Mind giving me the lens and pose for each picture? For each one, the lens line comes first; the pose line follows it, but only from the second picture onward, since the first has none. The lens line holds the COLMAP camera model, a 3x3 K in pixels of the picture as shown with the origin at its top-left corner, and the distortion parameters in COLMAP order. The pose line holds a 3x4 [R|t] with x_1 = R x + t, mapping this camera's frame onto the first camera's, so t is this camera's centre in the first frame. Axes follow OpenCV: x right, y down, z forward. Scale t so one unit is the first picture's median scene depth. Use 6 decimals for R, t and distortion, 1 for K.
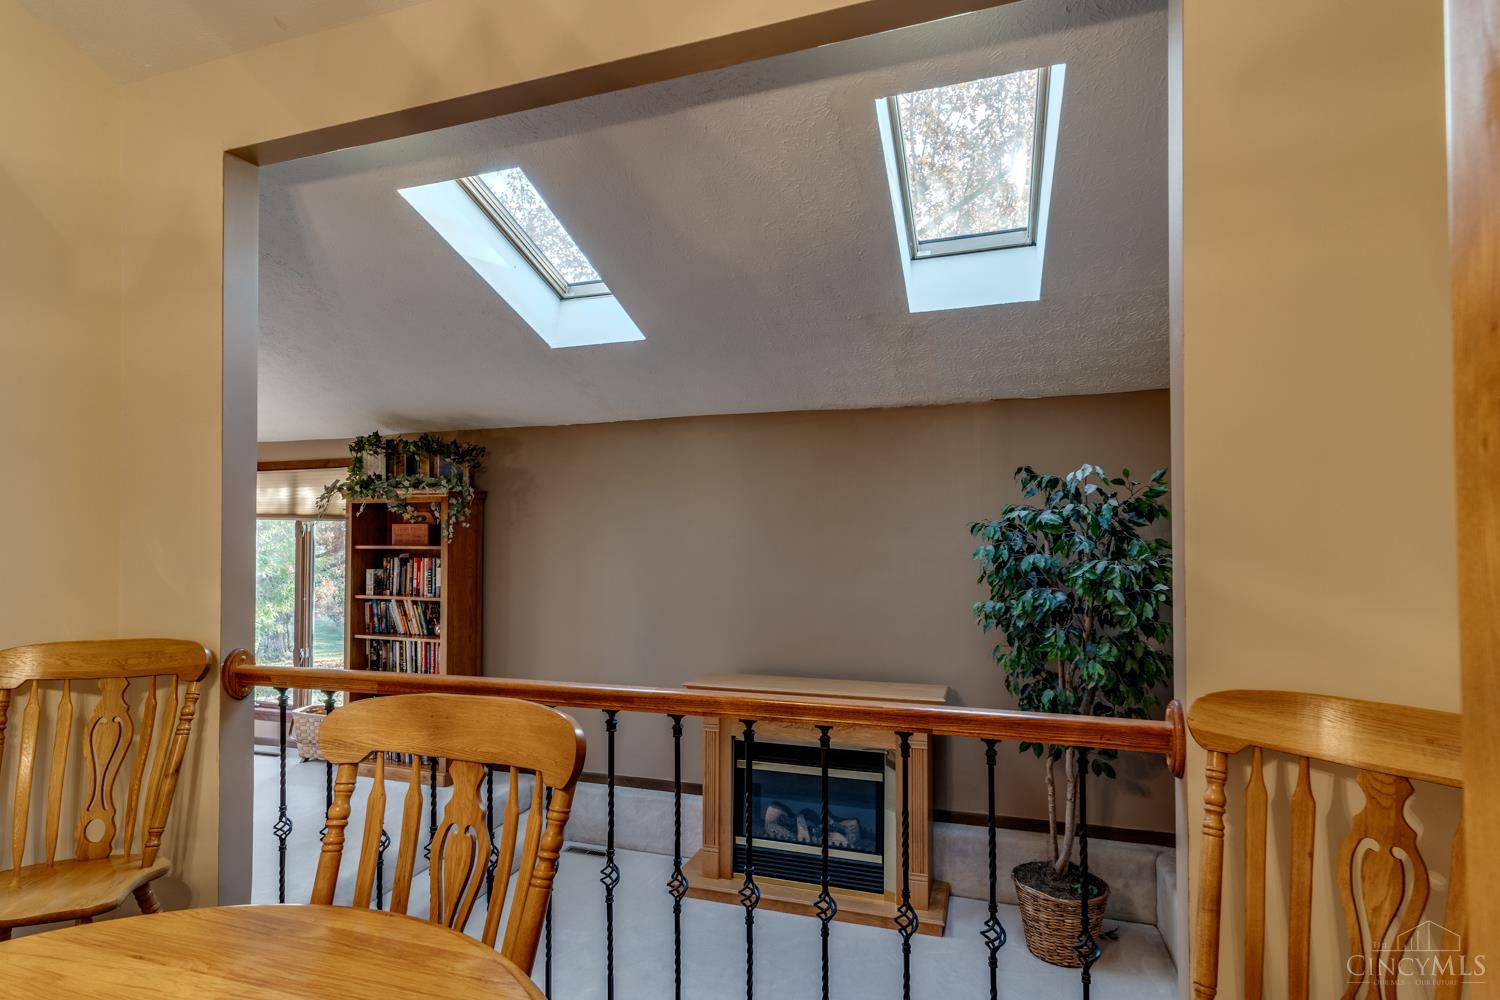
lens RADIAL K [[753.2, 0, 748.9], [0, 753.2, 507.9], [0, 0, 1]] dist [0.003882, 0.001847]
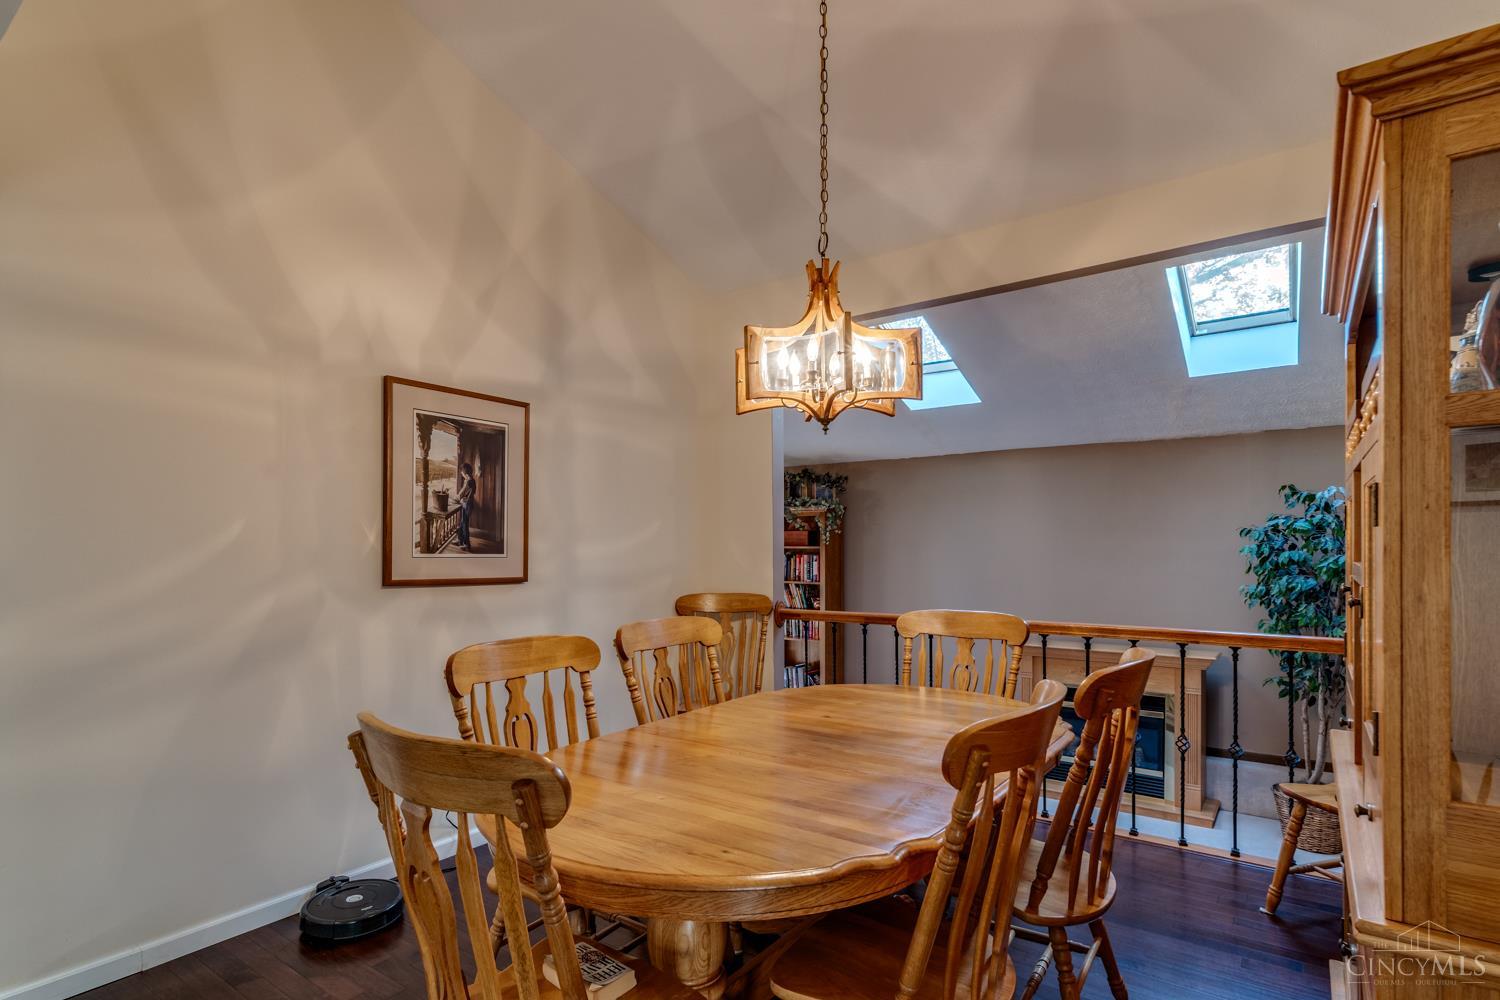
lens RADIAL K [[753.2, 0, 750.5], [0, 753.2, 543.7], [0, 0, 1]] dist [0.003882, 0.001847]
pose [[0.949832, -0.001902, -0.312754, -0.110966], [0.015799, 0.998997, 0.041907, -0.022156], [0.312360, -0.044746, 0.948909, -0.541563]]
